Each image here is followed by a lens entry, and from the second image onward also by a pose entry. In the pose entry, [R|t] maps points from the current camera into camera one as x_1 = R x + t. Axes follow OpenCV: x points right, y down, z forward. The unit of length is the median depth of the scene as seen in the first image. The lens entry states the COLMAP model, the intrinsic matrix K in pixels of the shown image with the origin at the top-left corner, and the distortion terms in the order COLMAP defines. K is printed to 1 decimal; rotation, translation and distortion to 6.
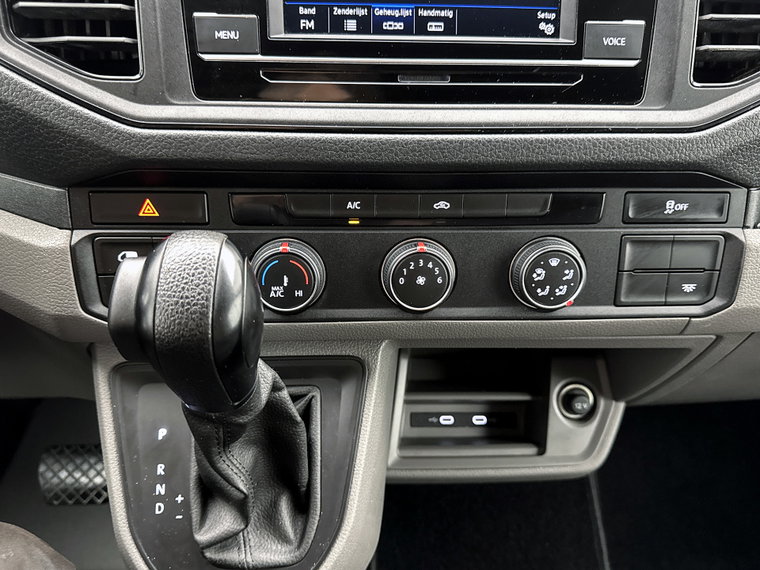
lens RADIAL K [[625.6, 0, 384.4], [0, 625.6, 287.5], [0, 0, 1]] dist [0.133836, -0.345316]
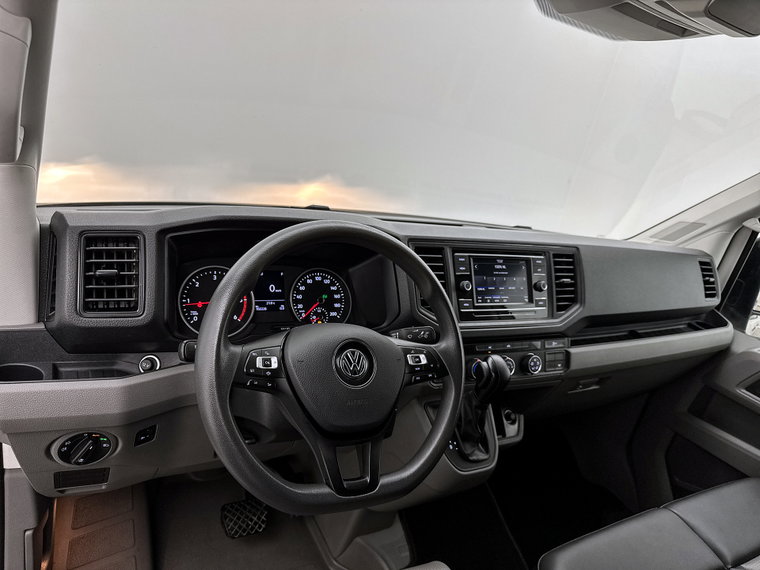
lens RADIAL K [[517.3, 0, 378.4], [0, 517.3, 287.3], [0, 0, 1]] dist [0.057305, -0.000356]
pose [[0.895082, -0.007727, 0.445834, -1.888581], [0.120573, 0.966797, -0.225314, 0.123228], [-0.429290, 0.255431, 0.866294, -1.341556]]
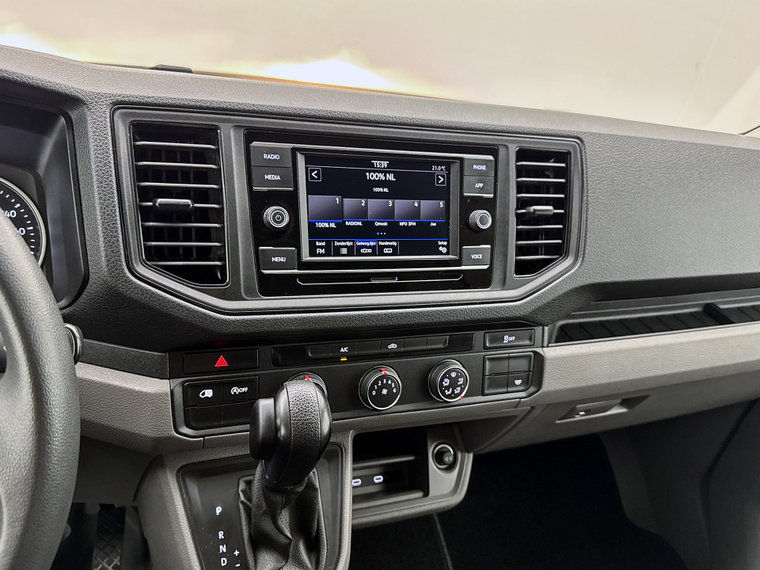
lens RADIAL K [[612.0, 0, 380.1], [0, 612.0, 286.7], [0, 0, 1]] dist [0.133066, -0.310585]
pose [[0.942897, -0.029237, 0.331799, -0.487934], [0.067878, 0.992103, -0.105473, -0.116448], [-0.326095, 0.121972, 0.937435, -0.579254]]
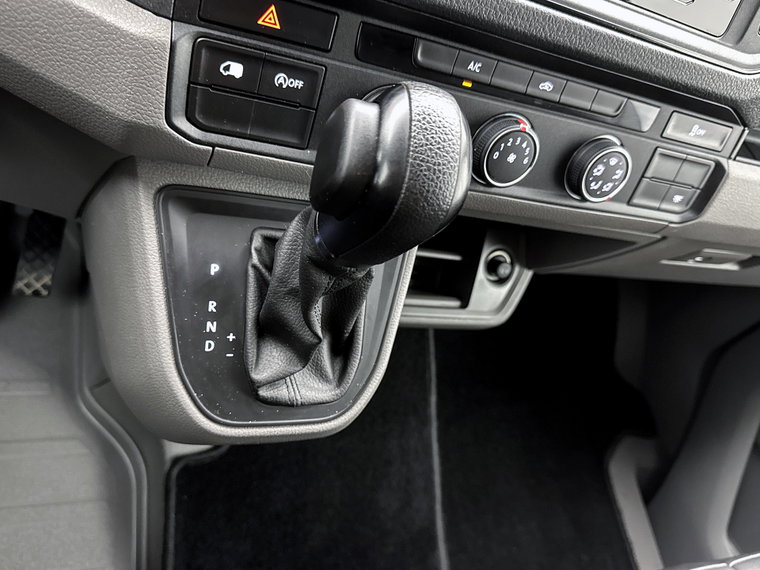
lens RADIAL K [[625.6, 0, 384.4], [0, 625.6, 287.5], [0, 0, 1]] dist [0.133836, -0.345316]
pose [[0.911409, 0.092415, 0.400991, -0.520374], [-0.198630, 0.952217, 0.232009, -0.007630], [-0.360389, -0.291104, 0.886216, 0.091554]]
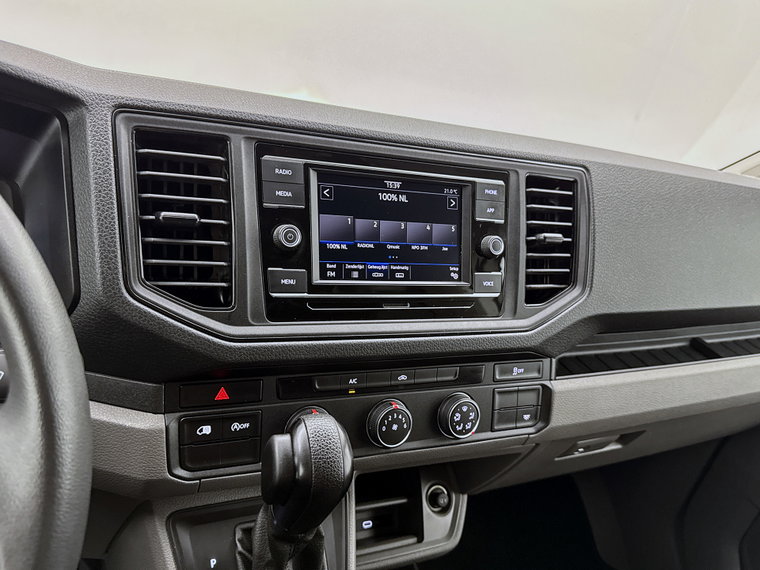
lens RADIAL K [[612.0, 0, 380.1], [0, 612.0, 286.7], [0, 0, 1]] dist [0.133066, -0.310585]
pose [[0.910838, 0.004378, 0.412741, -0.603460], [0.068941, 0.984284, -0.162580, -0.107680], [-0.406966, 0.176539, 0.896221, -0.422575]]
